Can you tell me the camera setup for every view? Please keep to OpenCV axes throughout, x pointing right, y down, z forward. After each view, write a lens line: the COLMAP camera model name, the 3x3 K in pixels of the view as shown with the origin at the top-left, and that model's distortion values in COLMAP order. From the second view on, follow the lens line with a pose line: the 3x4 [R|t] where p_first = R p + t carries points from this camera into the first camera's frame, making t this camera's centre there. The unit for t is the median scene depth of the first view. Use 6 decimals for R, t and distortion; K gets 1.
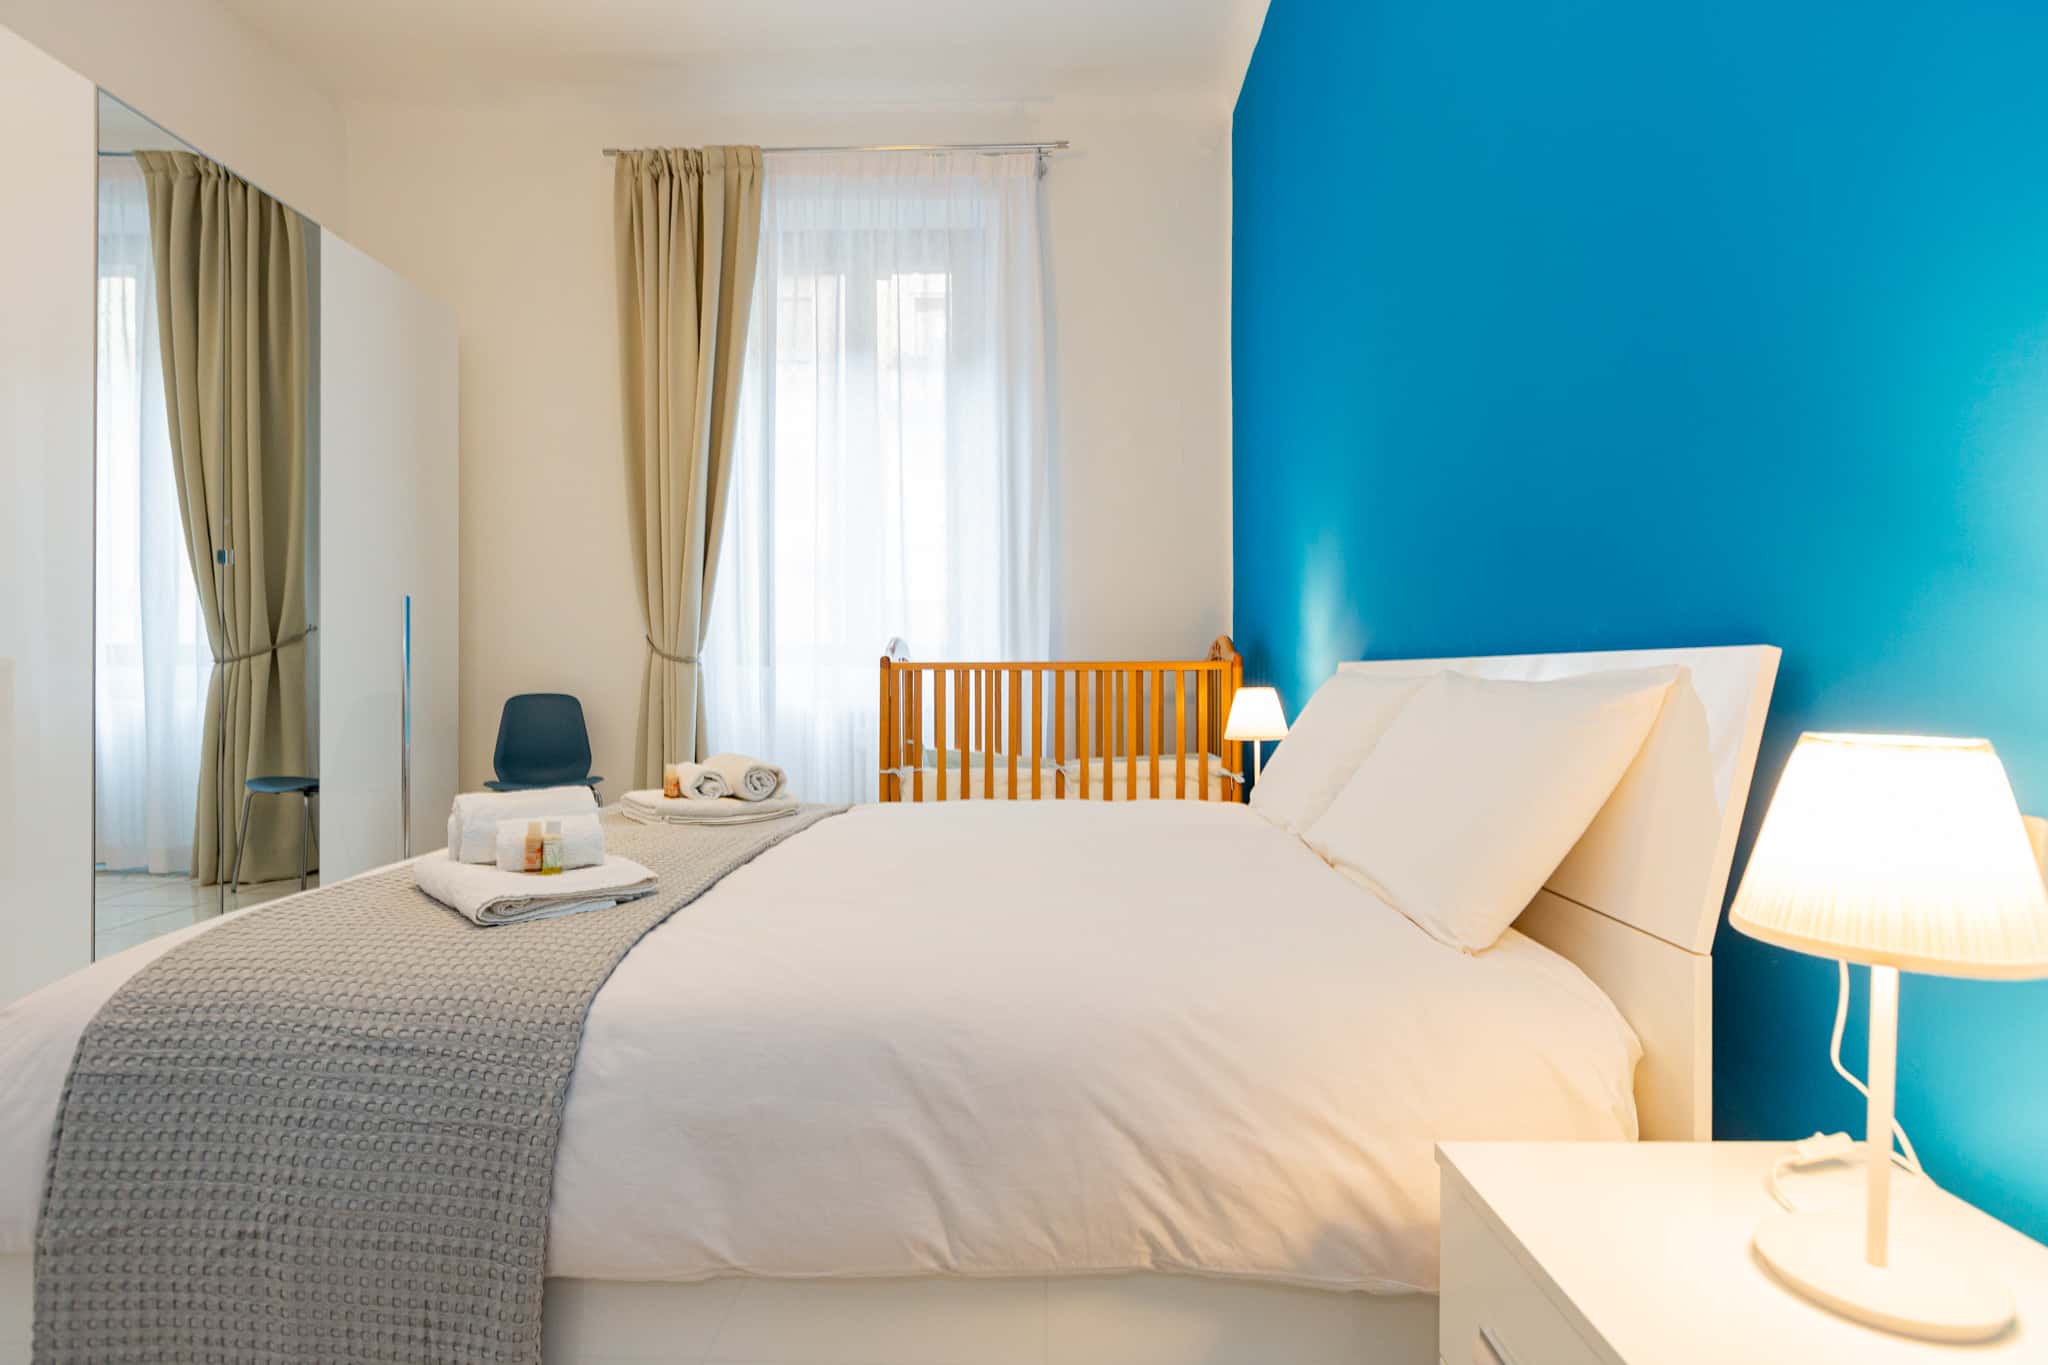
lens RADIAL K [[1064.2, 0, 1020.8], [0, 1064.2, 671.6], [0, 0, 1]] dist [-0.000413, -0.000873]
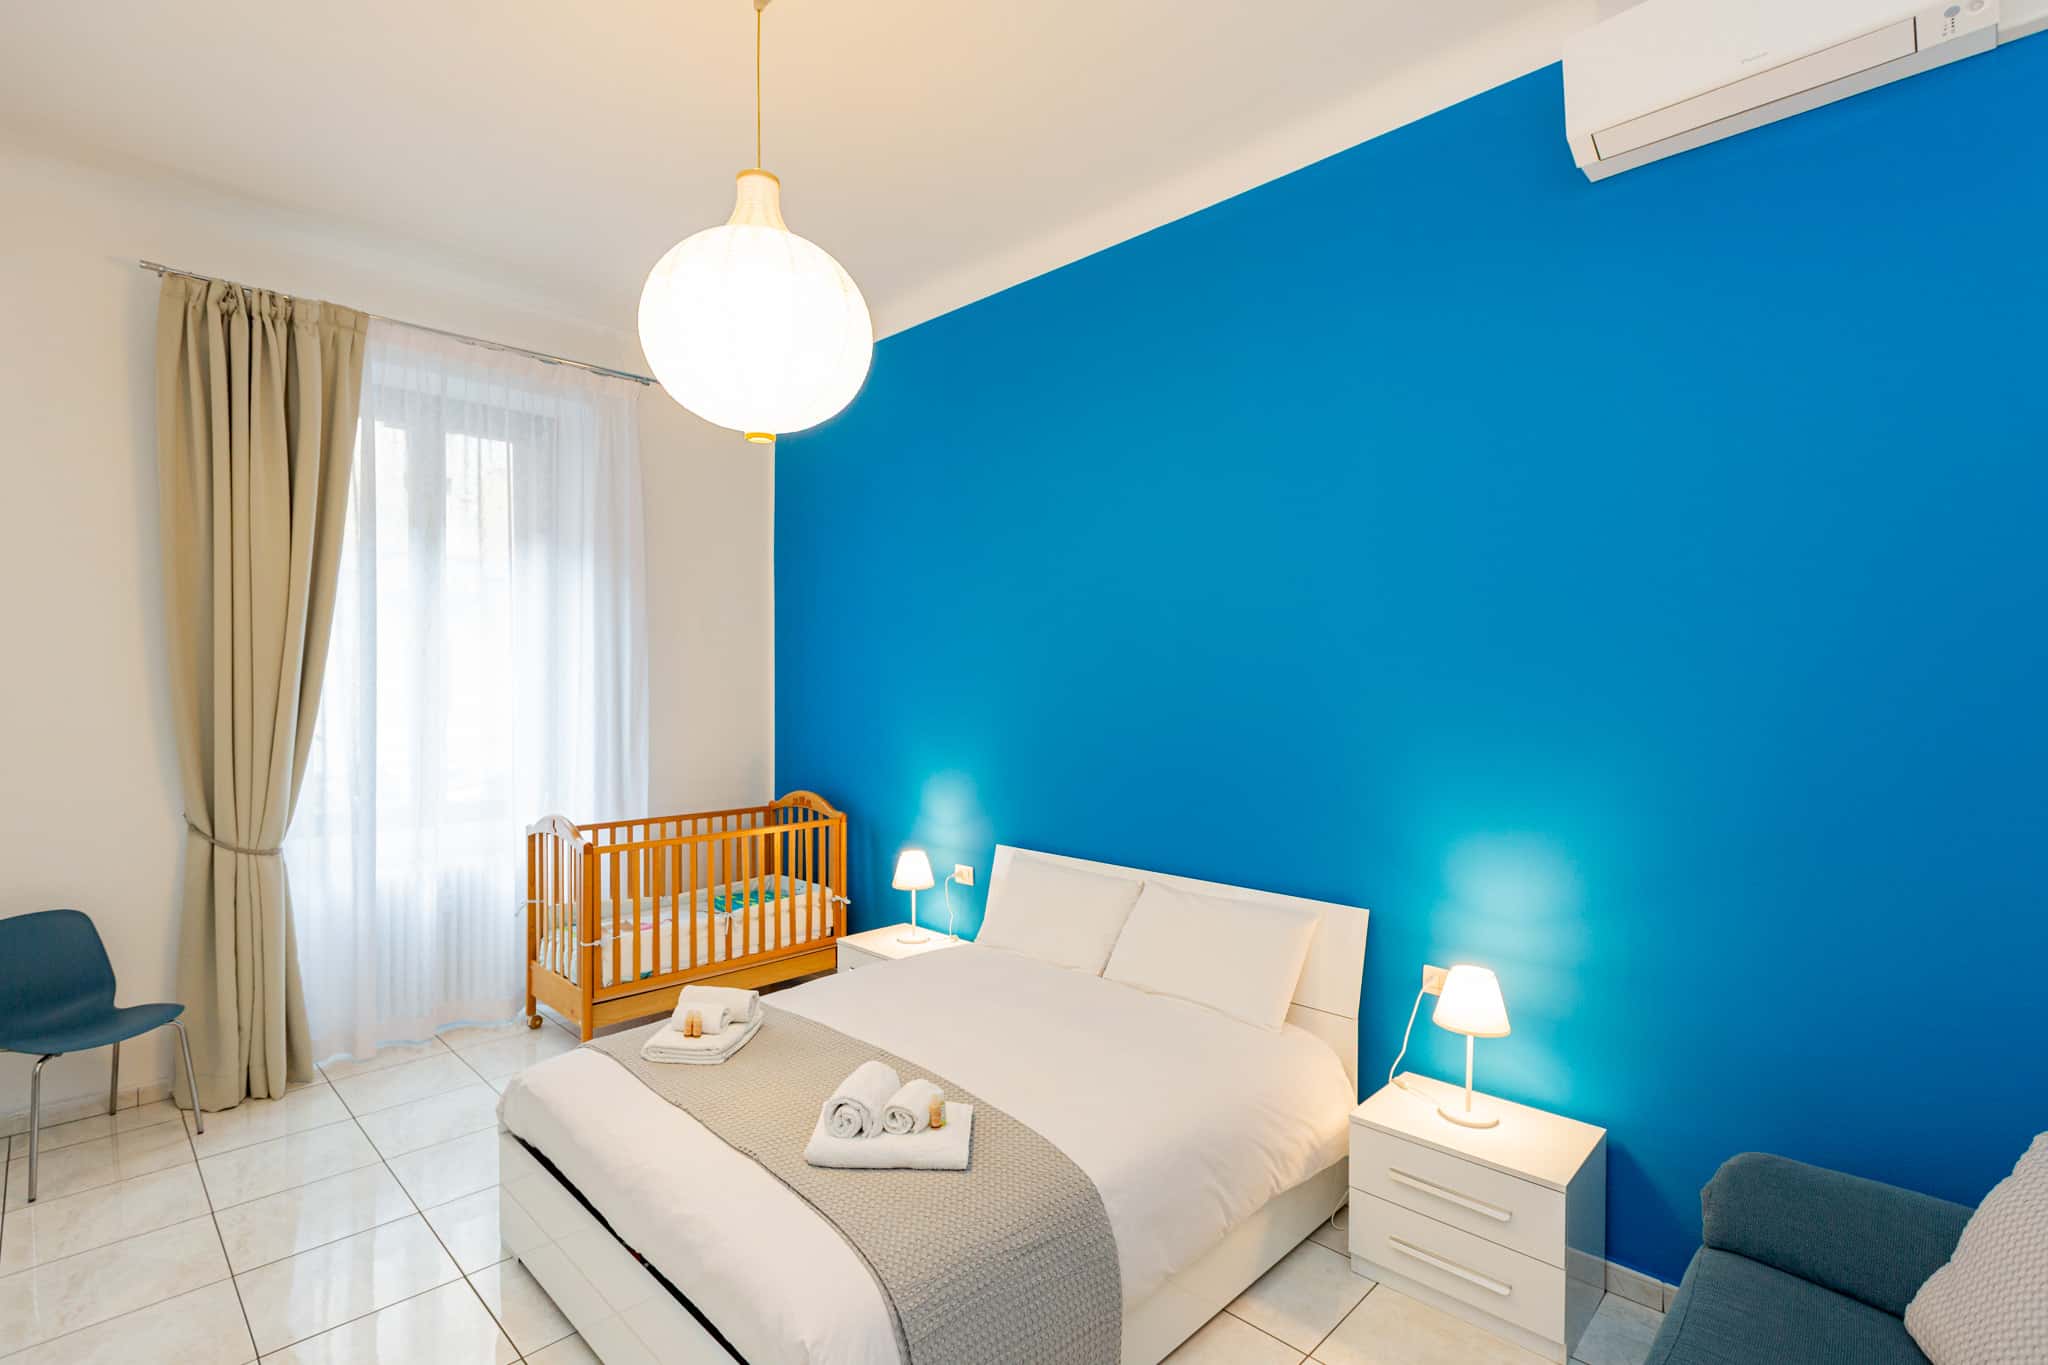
lens RADIAL K [[949.0, 0, 1013.3], [0, 949.0, 692.5], [0, 0, 1]] dist [0.002562, -0.000022]
pose [[0.689271, -0.003719, 0.724494, -0.504310], [-0.006399, 0.999917, 0.011221, -0.175076], [-0.724475, -0.012370, 0.689190, -0.027621]]
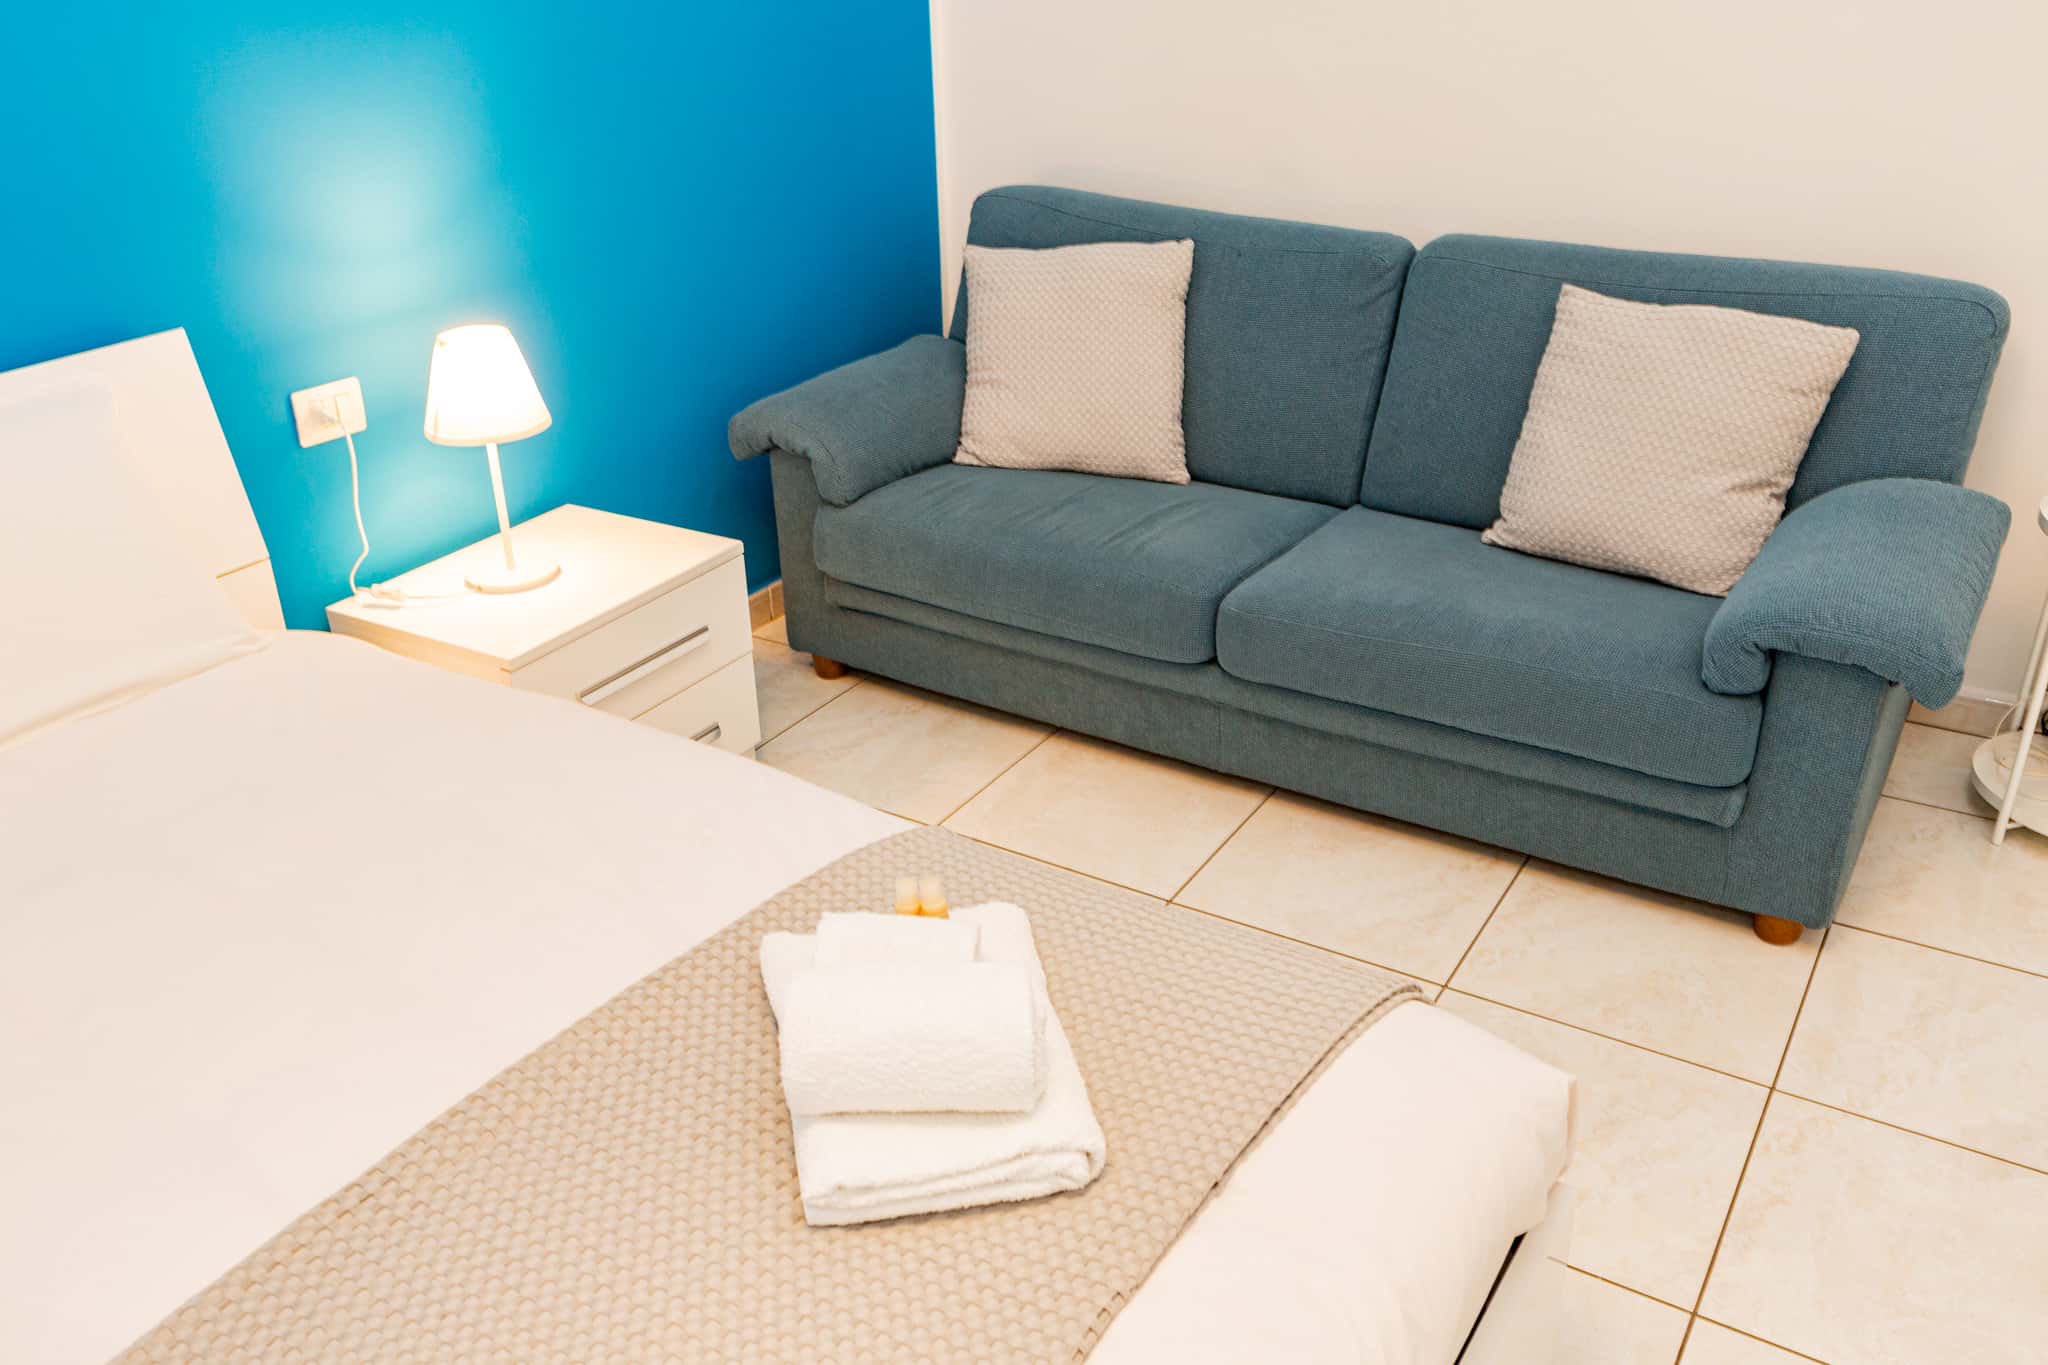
lens RADIAL K [[1715.3, 0, 1023.9], [0, 1715.3, 649.0], [0, 0, 1]] dist [-0.010779, -0.000767]
pose [[-0.855418, -0.201067, 0.477318, -0.340380], [0.023282, 0.905714, 0.423249, -0.143646], [-0.517416, 0.373168, -0.770082, 0.598432]]
